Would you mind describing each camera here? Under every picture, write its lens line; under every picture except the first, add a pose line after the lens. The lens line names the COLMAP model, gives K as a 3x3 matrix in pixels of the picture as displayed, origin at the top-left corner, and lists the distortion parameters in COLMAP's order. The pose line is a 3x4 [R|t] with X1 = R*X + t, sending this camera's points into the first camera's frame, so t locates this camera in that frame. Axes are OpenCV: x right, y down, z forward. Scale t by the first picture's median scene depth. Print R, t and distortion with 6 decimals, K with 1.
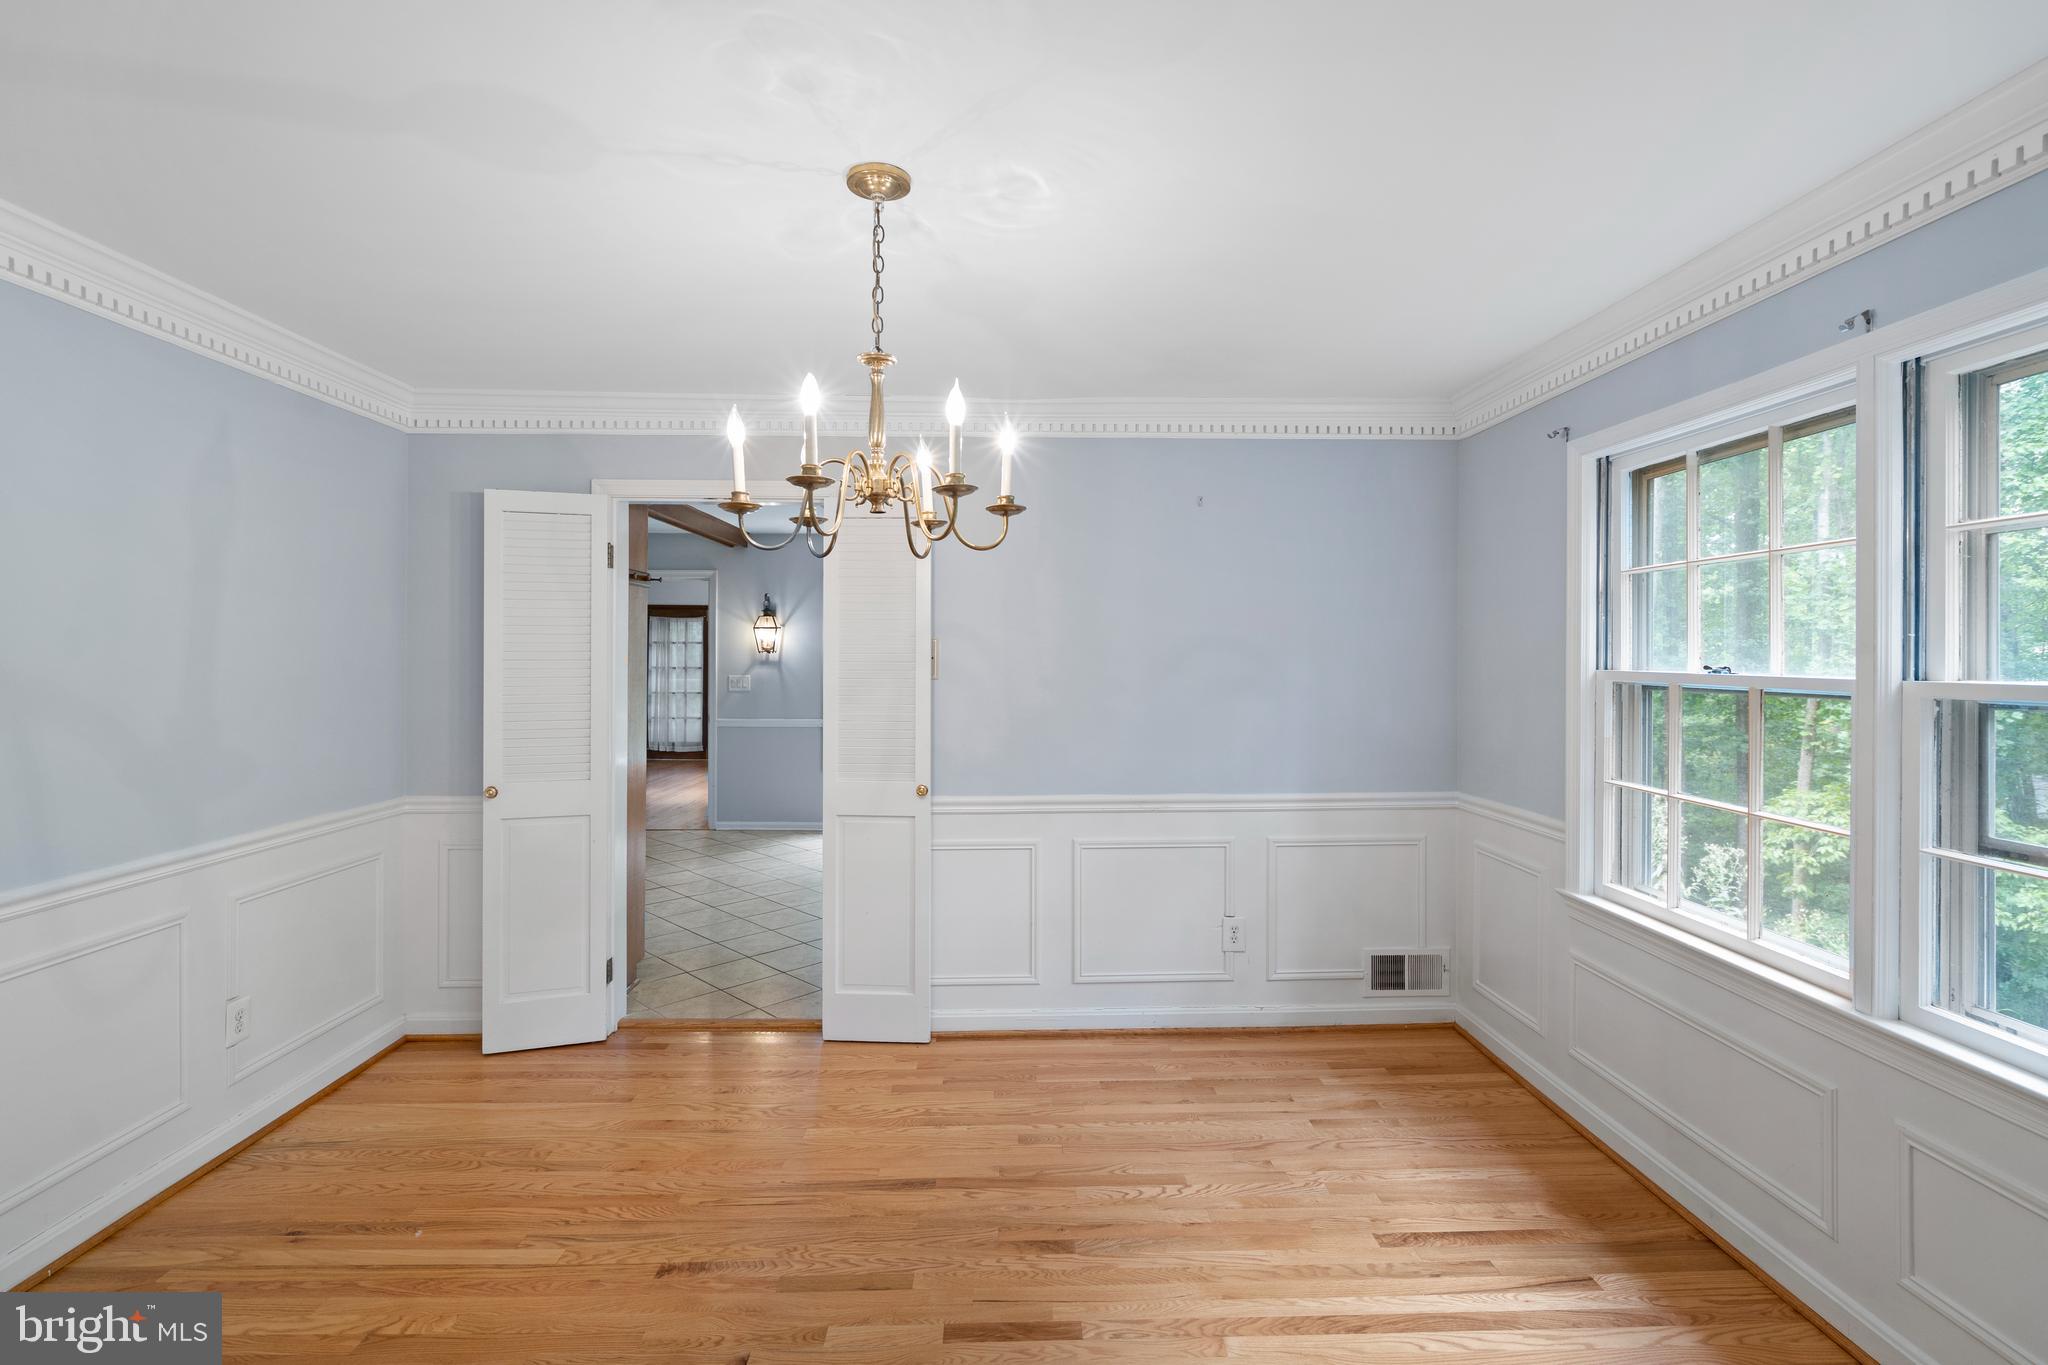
lens RADIAL K [[938.9, 0, 1029.5], [0, 938.9, 646.7], [0, 0, 1]] dist [0.000818, 0.000446]
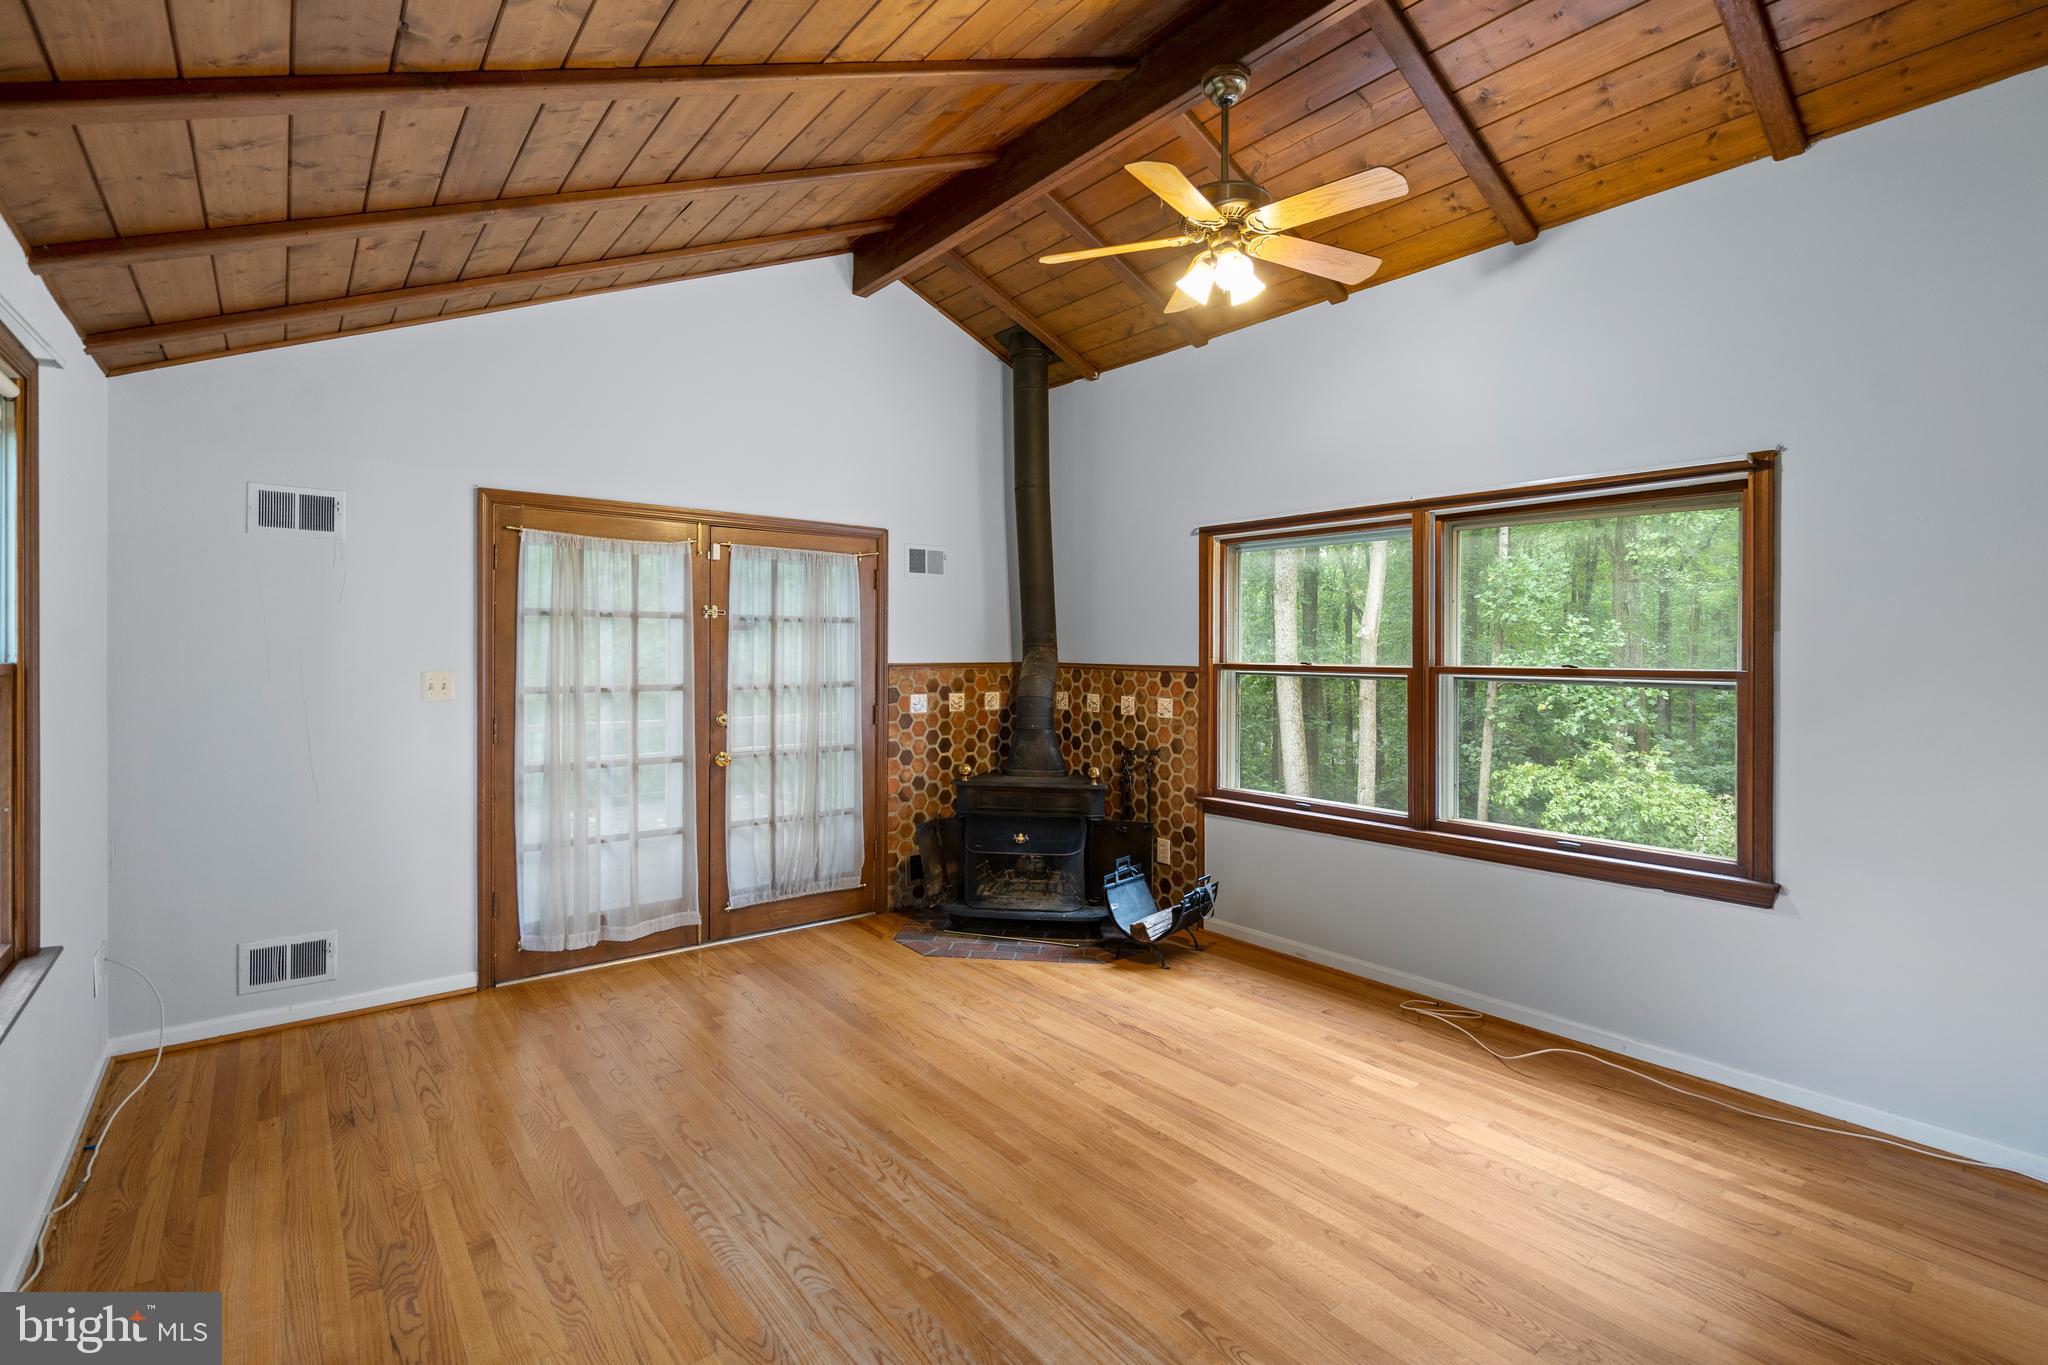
lens RADIAL K [[929.3, 0, 1029.2], [0, 929.3, 674.3], [0, 0, 1]] dist [-0.000276, 0.000061]
pose [[0.794898, -0.011020, 0.606643, -0.572782], [-0.010533, 0.999434, 0.031957, 0.006002], [-0.606652, -0.031792, 0.794332, 0.811910]]
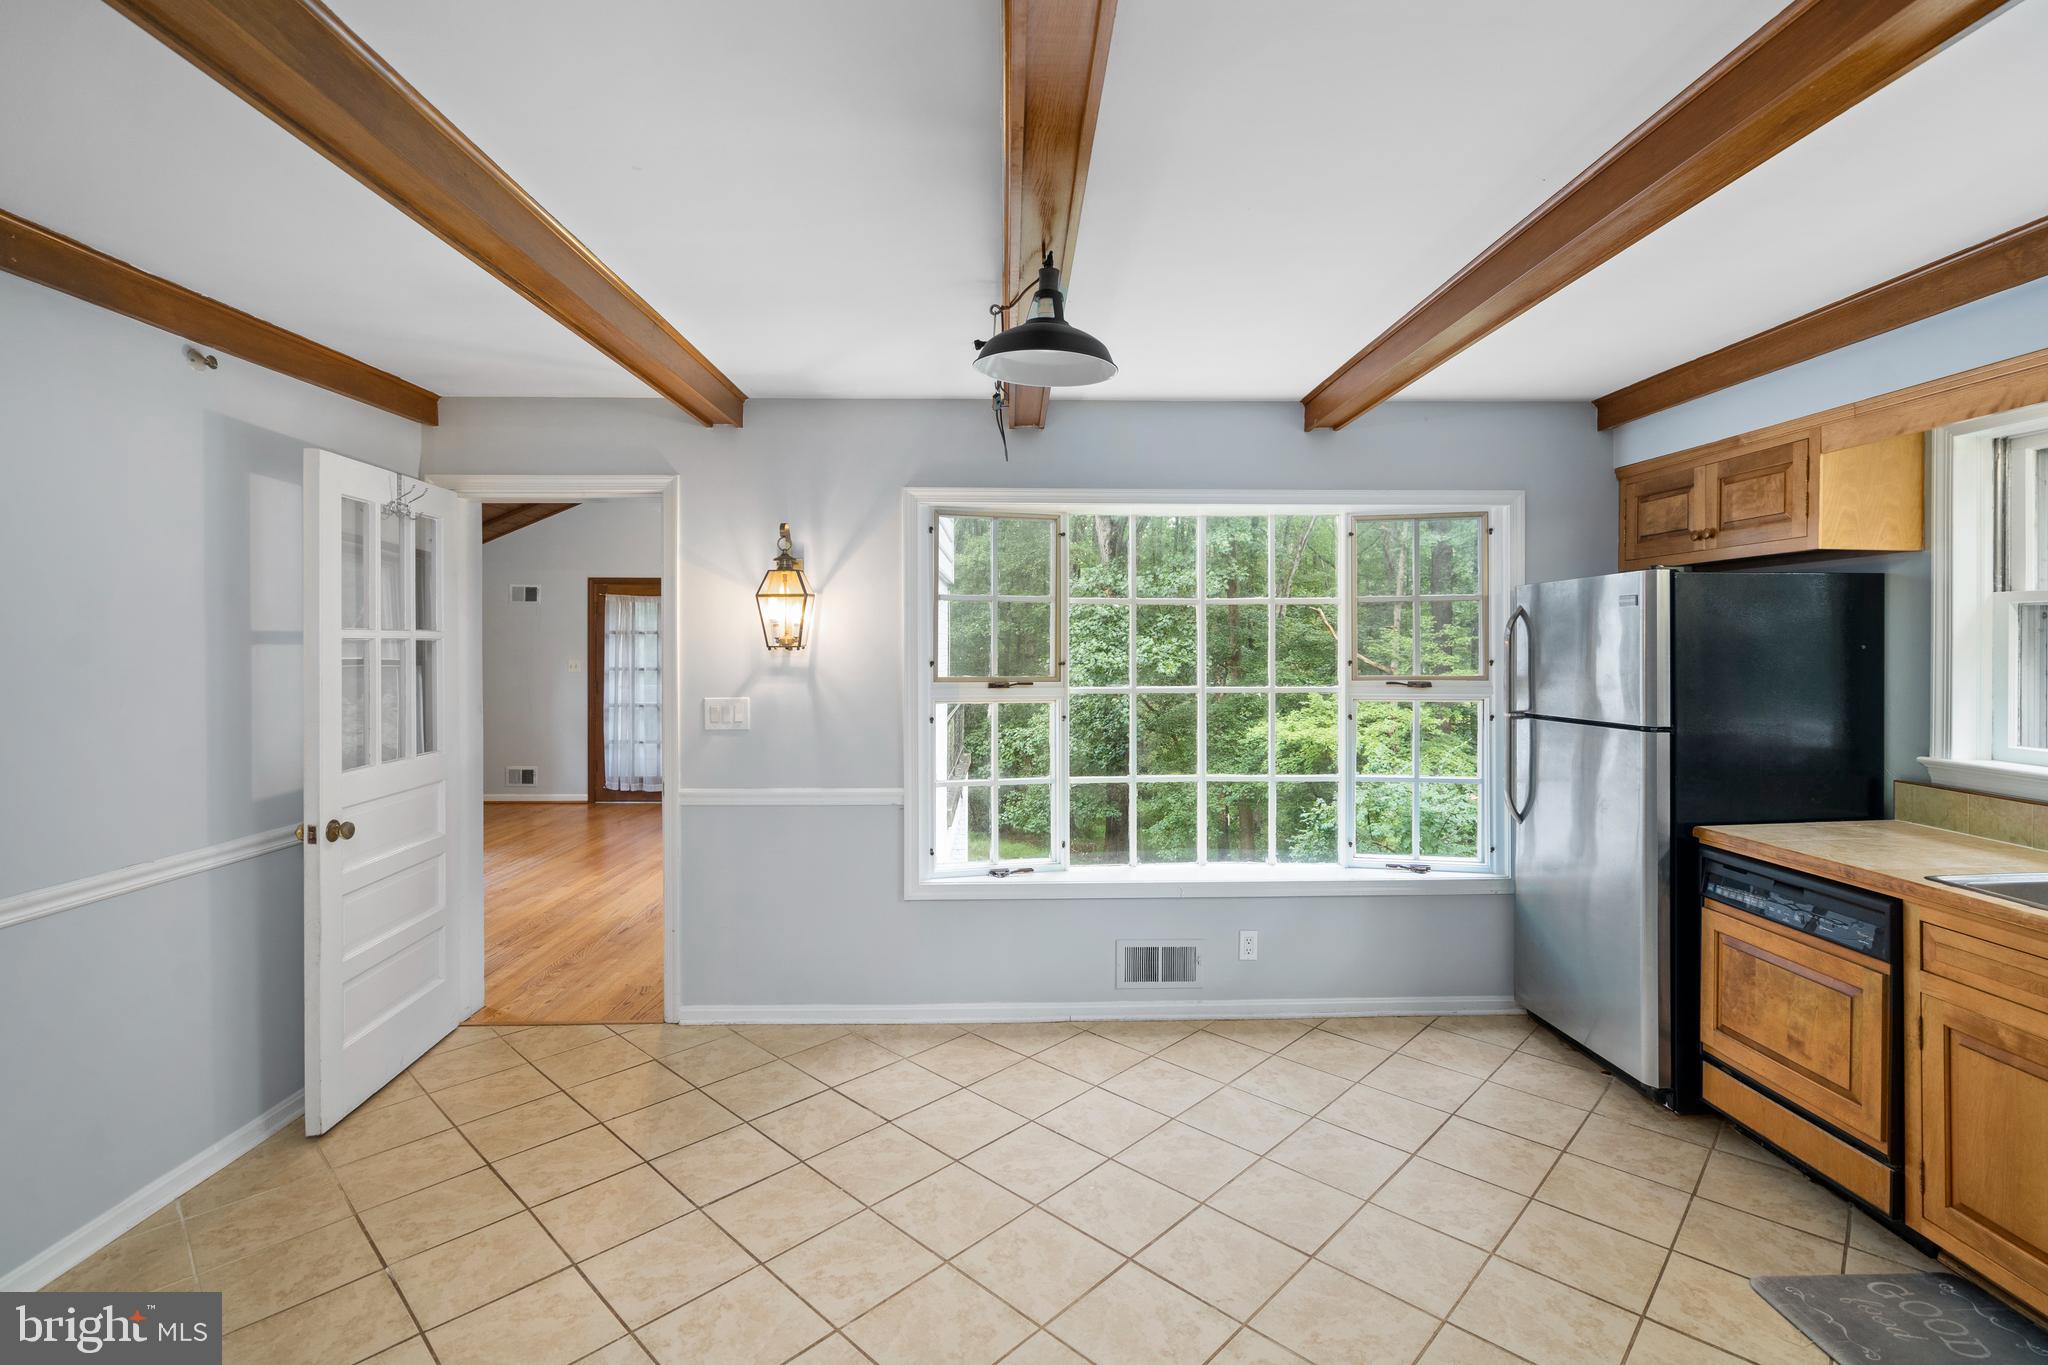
lens RADIAL K [[938.9, 0, 1029.5], [0, 938.9, 646.7], [0, 0, 1]] dist [0.000818, 0.000446]
pose [[0.999988, -0.001010, -0.004697, -0.114963], [0.001051, 0.999962, 0.008671, 0.000731], [0.004688, -0.008676, 0.999951, 0.393652]]
